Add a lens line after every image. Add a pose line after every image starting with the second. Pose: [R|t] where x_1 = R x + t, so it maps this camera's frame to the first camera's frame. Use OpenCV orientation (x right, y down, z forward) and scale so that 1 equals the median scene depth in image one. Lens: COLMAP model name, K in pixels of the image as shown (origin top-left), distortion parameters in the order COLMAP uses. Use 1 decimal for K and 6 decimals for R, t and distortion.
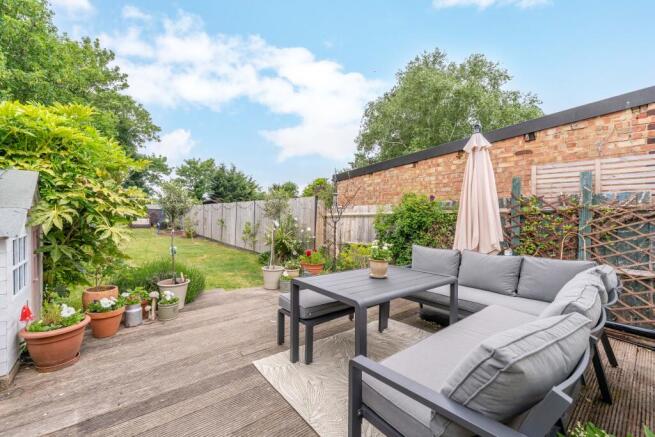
lens RADIAL K [[266.3, 0, 327.3], [0, 266.3, 216.3], [0, 0, 1]] dist [-0.001889, -0.000420]
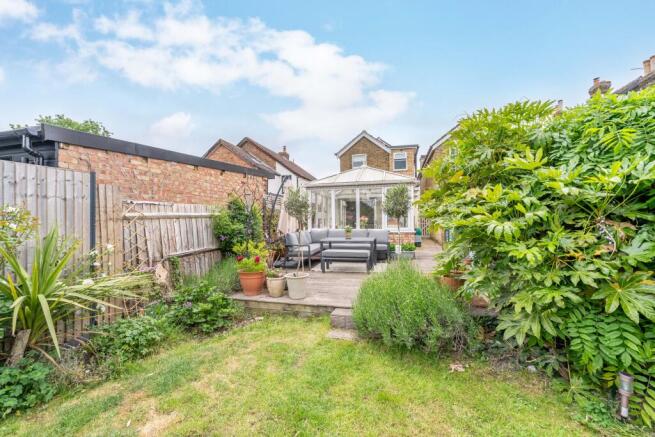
lens RADIAL K [[266.3, 0, 326.5], [0, 266.3, 220.4], [0, 0, 1]] dist [-0.001889, -0.000420]
pose [[-0.600697, -0.002177, 0.799474, -0.758663], [0.015432, 0.999778, 0.014317, 0.004569], [-0.799328, 0.020938, -0.600531, 1.144899]]
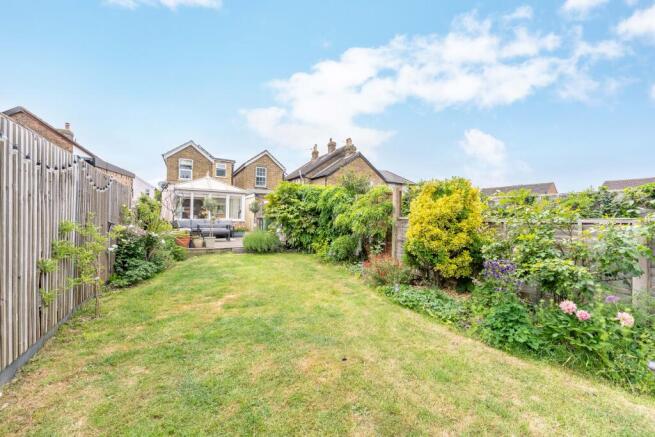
lens RADIAL K [[266.3, 0, 327.5], [0, 266.3, 219.0], [0, 0, 1]] dist [-0.001889, -0.000420]
pose [[-0.985162, -0.028697, 0.169210, -0.871835], [-0.026242, 0.999516, 0.016729, 0.005988], [-0.169608, 0.012041, -0.985438, 1.515371]]
